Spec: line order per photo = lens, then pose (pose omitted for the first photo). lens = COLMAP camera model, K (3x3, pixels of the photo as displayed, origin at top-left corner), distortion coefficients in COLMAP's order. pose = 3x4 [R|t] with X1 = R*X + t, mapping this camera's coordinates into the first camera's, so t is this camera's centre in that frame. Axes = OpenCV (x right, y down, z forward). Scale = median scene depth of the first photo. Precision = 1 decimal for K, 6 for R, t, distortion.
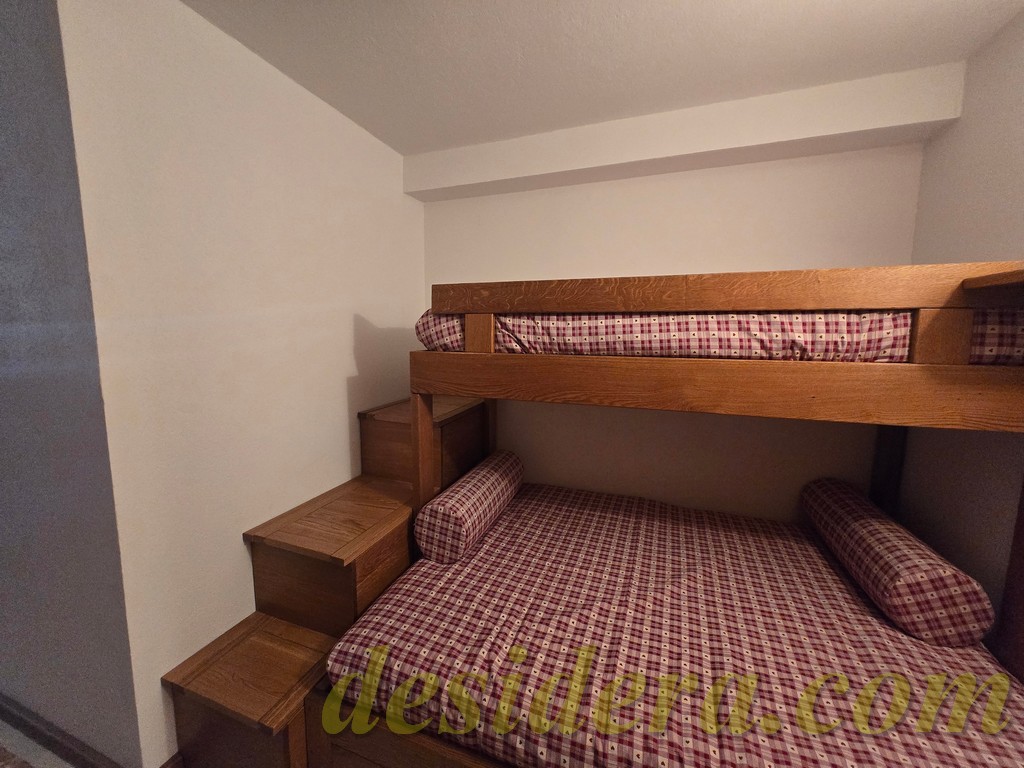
lens RADIAL K [[398.2, 0, 506.9], [0, 398.2, 379.7], [0, 0, 1]] dist [0.001641, -0.000866]
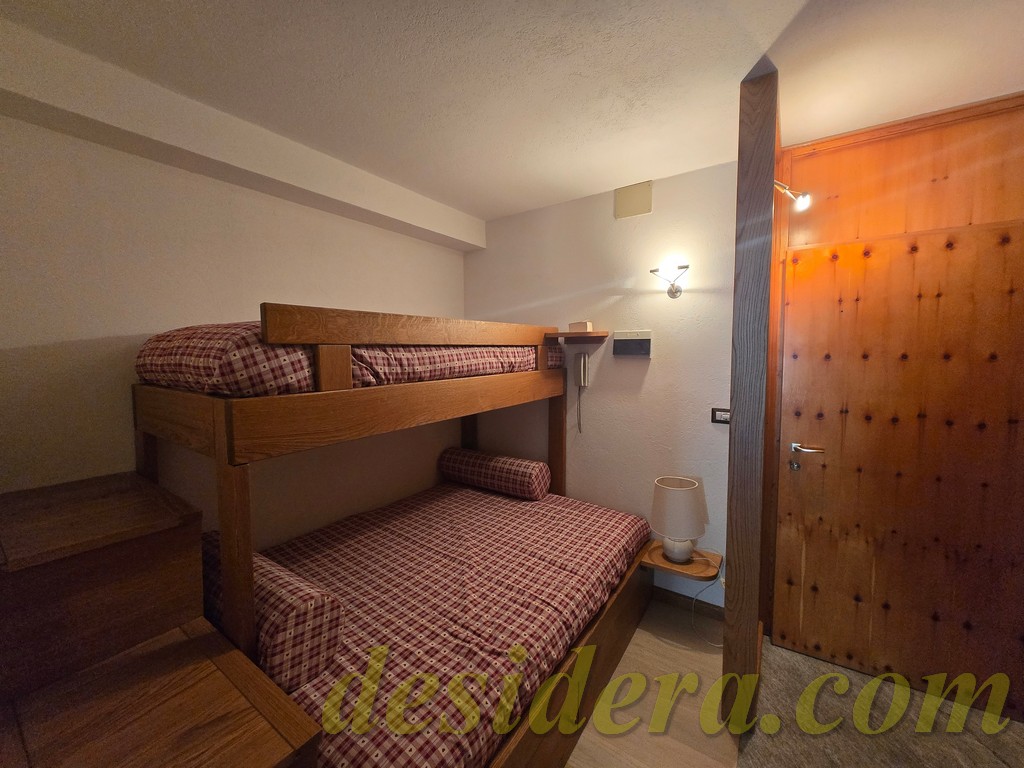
lens RADIAL K [[398.2, 0, 507.3], [0, 398.2, 380.7], [0, 0, 1]] dist [0.001641, -0.000866]
pose [[0.256373, -0.083464, 0.962967, -0.825724], [0.129069, 0.990299, 0.051470, -0.088234], [-0.957922, 0.111094, 0.264659, 0.442433]]
